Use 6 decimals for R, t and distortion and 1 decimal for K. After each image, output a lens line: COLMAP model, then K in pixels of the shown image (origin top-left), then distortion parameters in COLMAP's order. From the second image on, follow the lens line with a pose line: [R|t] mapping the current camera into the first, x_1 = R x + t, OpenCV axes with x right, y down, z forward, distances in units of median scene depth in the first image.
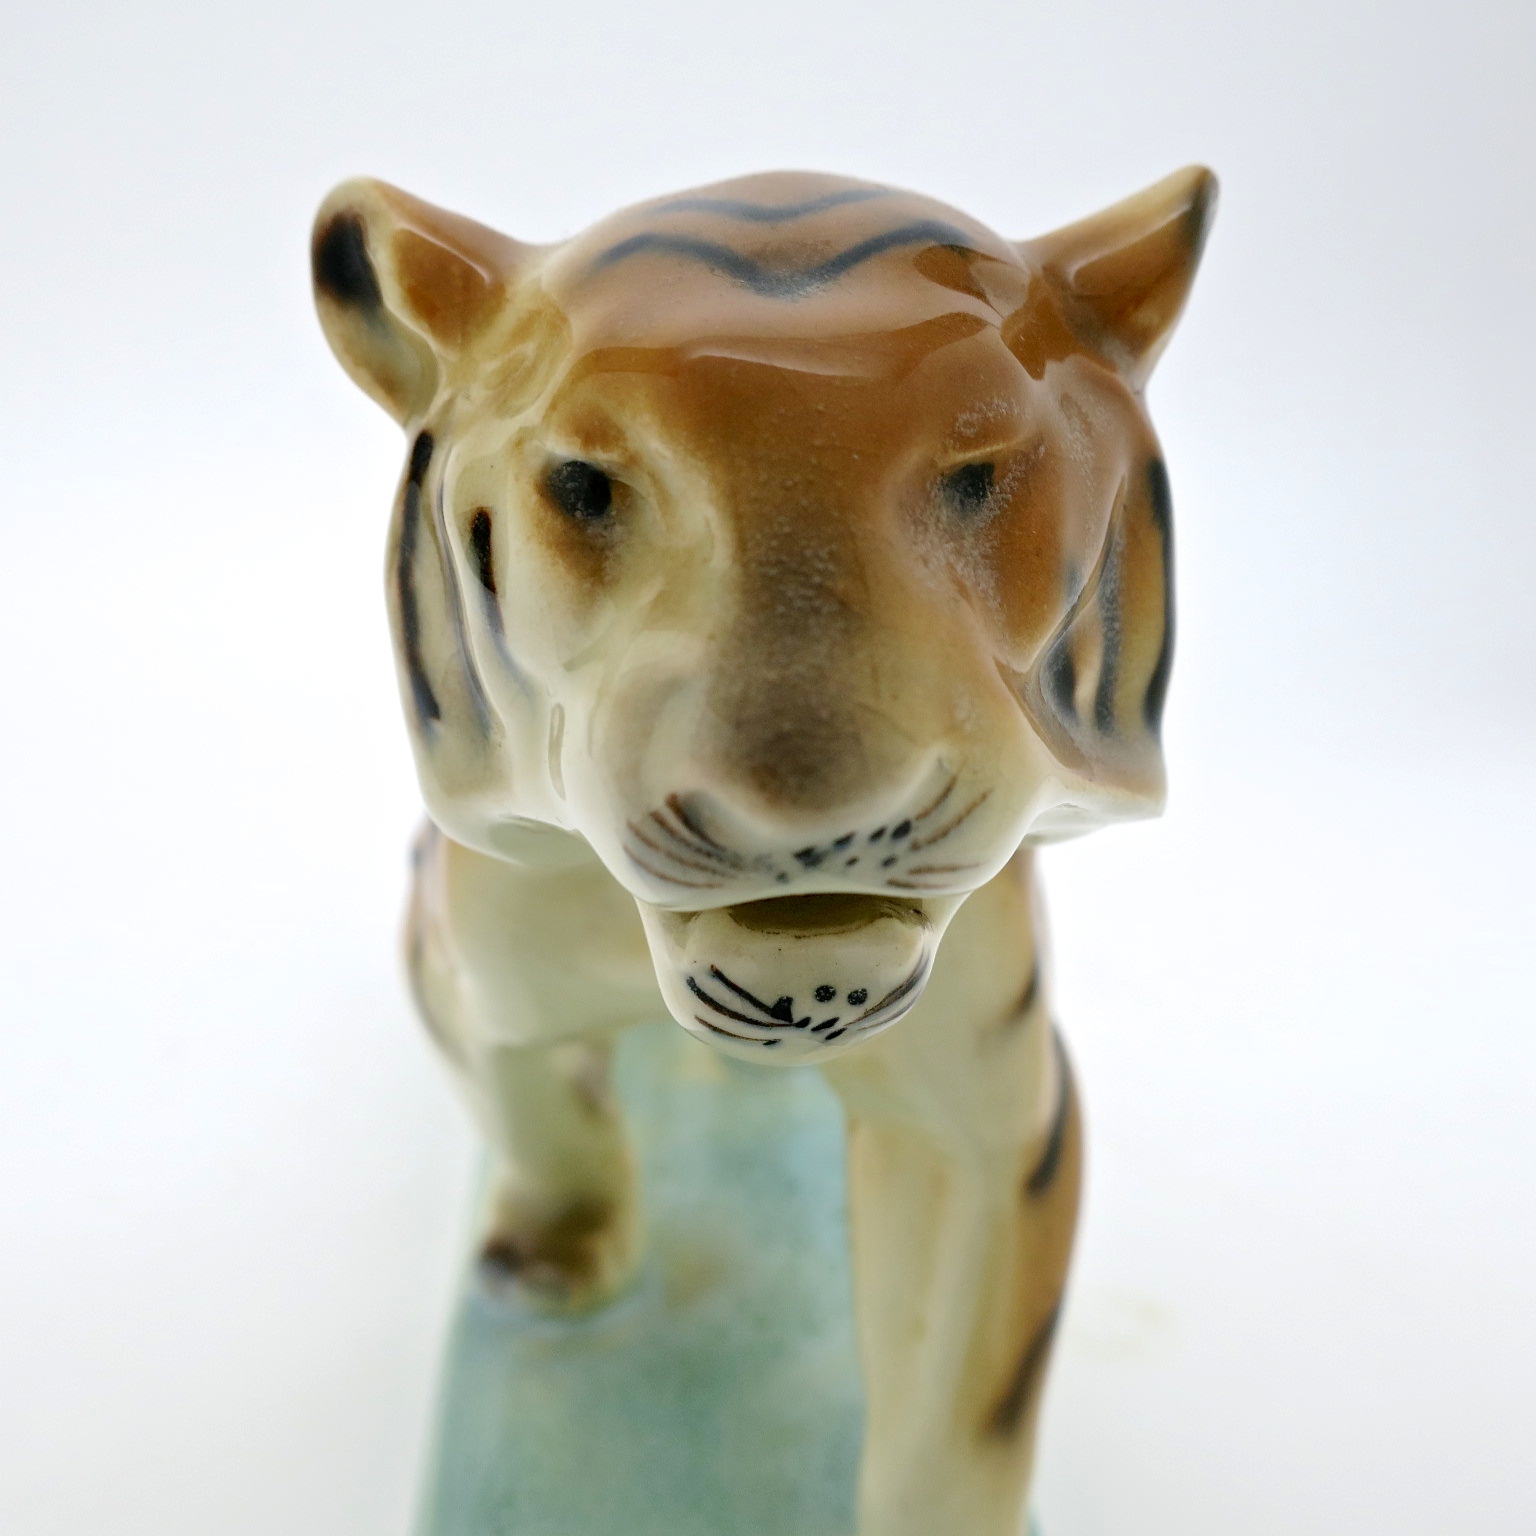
lens RADIAL K [[1794.1, 0, 768.0], [0, 1794.1, 768.0], [0, 0, 1]] dist [0.008330, 0.019435]
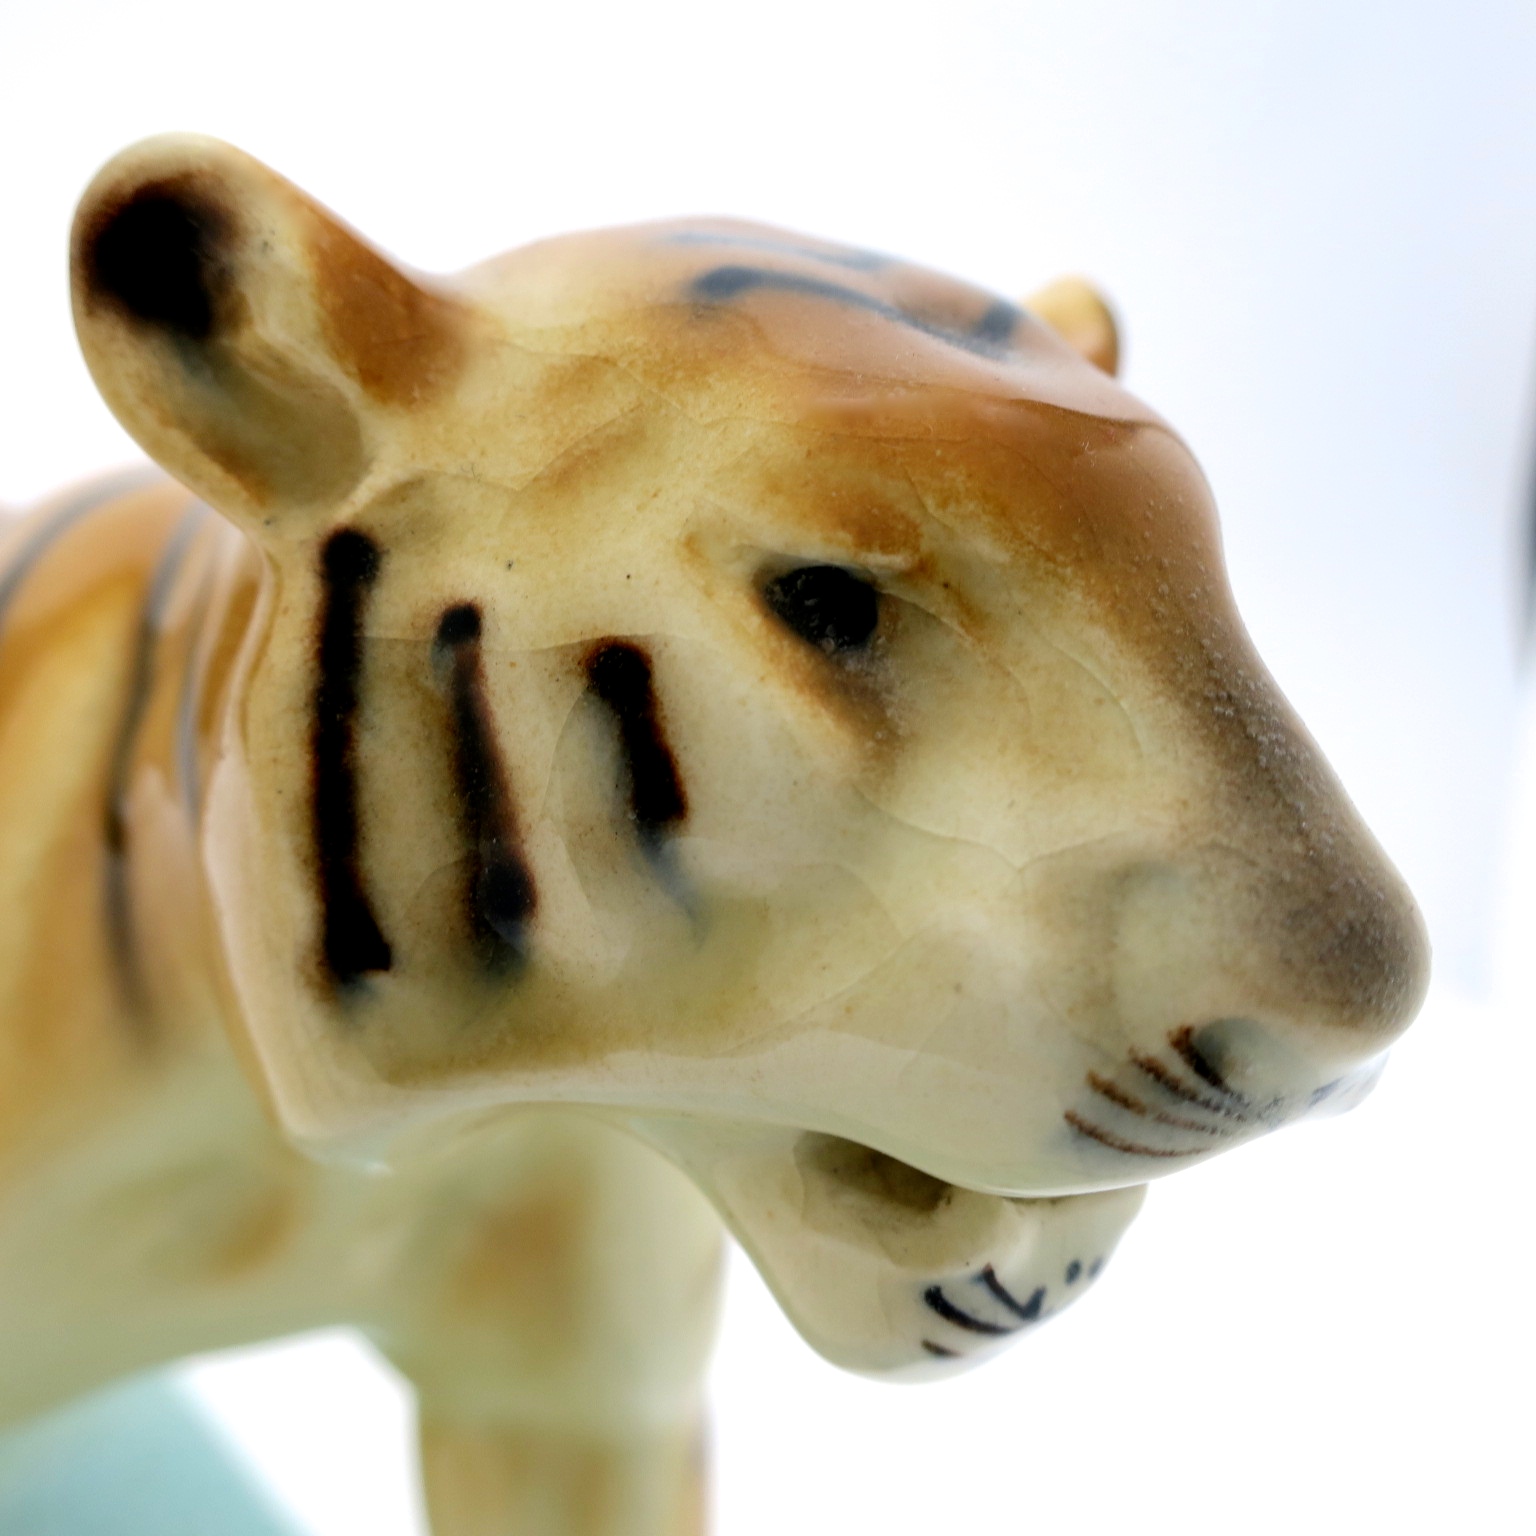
lens RADIAL K [[1794.1, 0, 768.0], [0, 1794.1, 768.0], [0, 0, 1]] dist [0.008330, 0.019435]
pose [[0.802128, -0.043650, 0.595554, -0.539777], [0.102156, 0.992653, -0.064834, -0.051868], [-0.588349, 0.112844, 0.800695, 0.470797]]
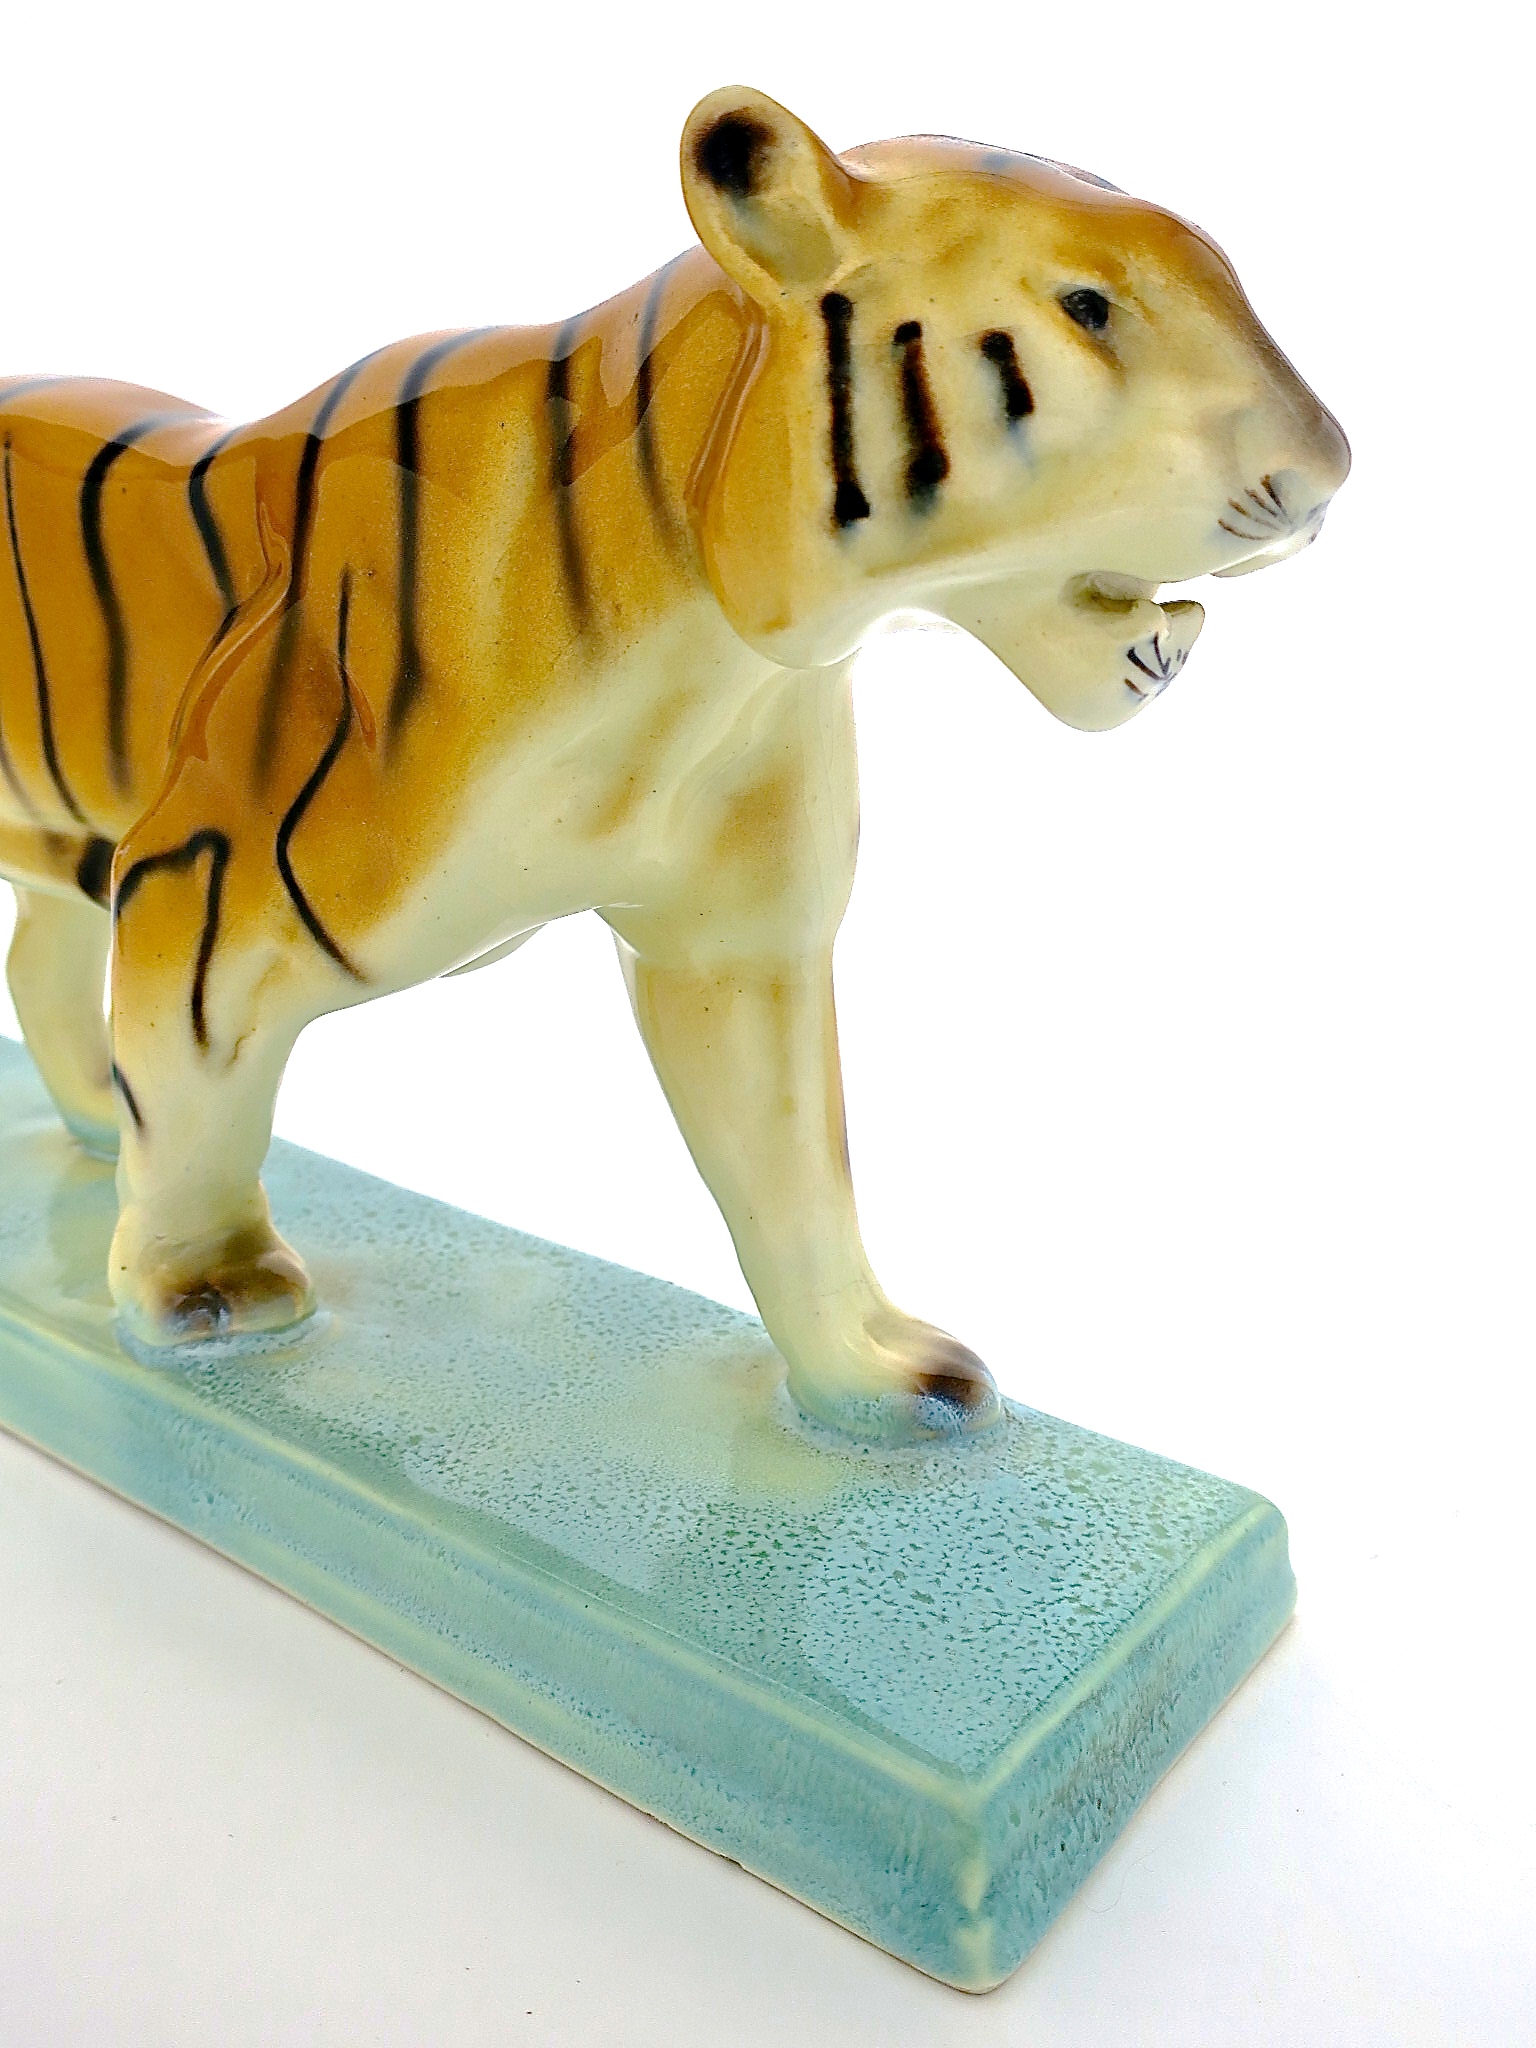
lens RADIAL K [[1742.7, 0, 768.0], [0, 1742.7, 1024.0], [0, 0, 1]] dist [-0.000516, -0.003521]
pose [[0.654950, -0.200935, 0.728468, -1.474250], [0.201582, 0.975525, 0.087843, 0.248562], [-0.728289, 0.089313, 0.679425, 0.257453]]
